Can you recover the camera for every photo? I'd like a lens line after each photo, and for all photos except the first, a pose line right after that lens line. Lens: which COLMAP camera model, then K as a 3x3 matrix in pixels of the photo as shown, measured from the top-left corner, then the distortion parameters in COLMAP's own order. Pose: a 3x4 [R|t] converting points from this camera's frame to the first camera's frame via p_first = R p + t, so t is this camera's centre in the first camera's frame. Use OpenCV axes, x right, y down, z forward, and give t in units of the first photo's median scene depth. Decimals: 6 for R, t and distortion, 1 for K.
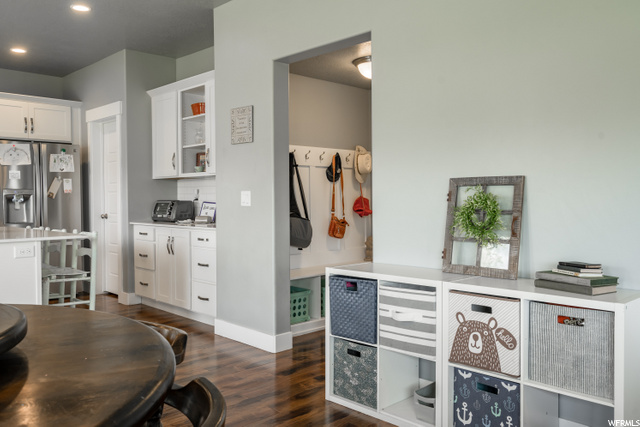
lens RADIAL K [[537.0, 0, 317.8], [0, 537.0, 212.1], [0, 0, 1]] dist [-0.010854, 0.001181]
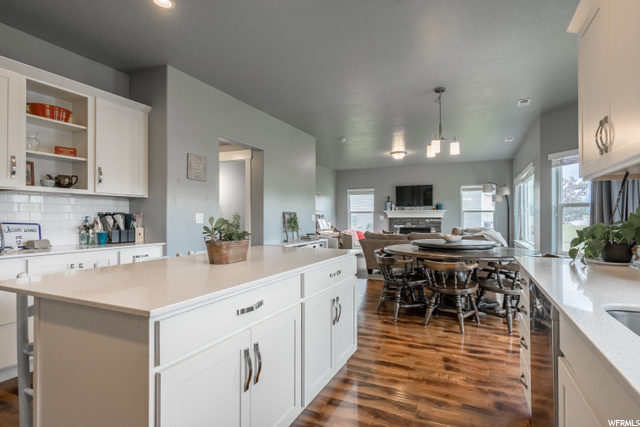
lens RADIAL K [[334.4, 0, 318.0], [0, 334.4, 213.3], [0, 0, 1]] dist [0.008166, 0.000258]
pose [[-0.336712, 0.014157, 0.941501, -0.842262], [0.025529, 0.999657, -0.005902, -0.018990], [-0.941262, 0.022049, -0.336957, 0.773659]]
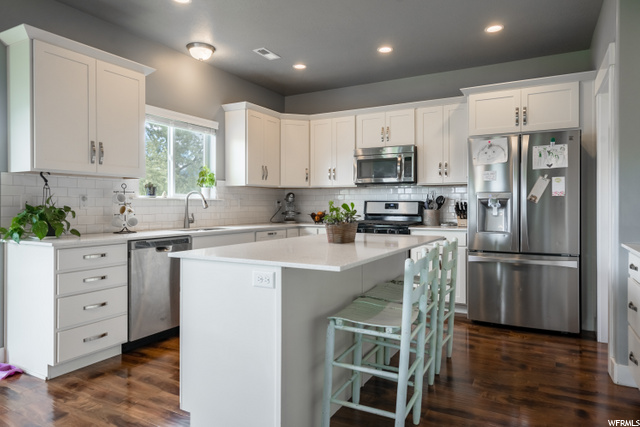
lens RADIAL K [[409.4, 0, 321.0], [0, 409.4, 207.8], [0, 0, 1]] dist [0.007596, 0.003722]
pose [[0.289929, 0.010710, -0.956988, -0.013919], [-0.026245, 0.999650, 0.003236, -0.013514], [0.956688, 0.024178, 0.290109, 0.576602]]
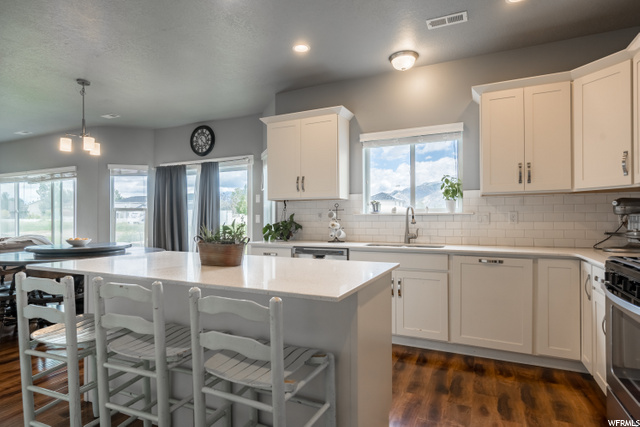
lens RADIAL K [[357.9, 0, 318.6], [0, 357.9, 217.6], [0, 0, 1]] dist [0.004818, 0.000758]
pose [[-0.940300, 0.005192, -0.340307, -0.443901], [-0.003364, 0.999693, 0.024549, -0.029752], [0.340330, 0.024228, -0.939994, 1.129340]]
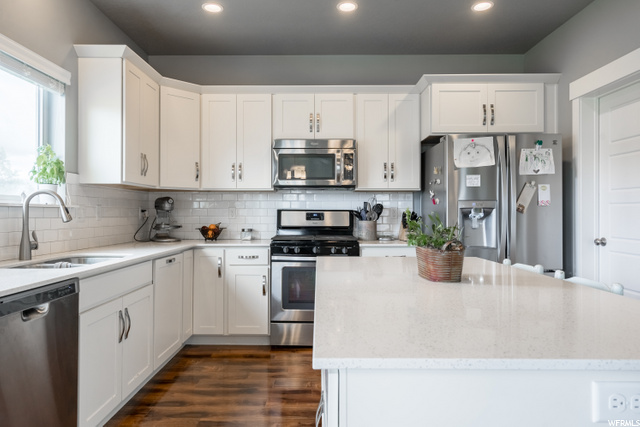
lens RADIAL K [[437.0, 0, 314.6], [0, 437.0, 212.4], [0, 0, 1]] dist [0.009306, 0.002765]
pose [[0.709207, 0.002451, -0.704996, -0.315337], [-0.021769, 0.999593, -0.018424, -0.011444], [0.704664, 0.028414, 0.708972, 0.451141]]
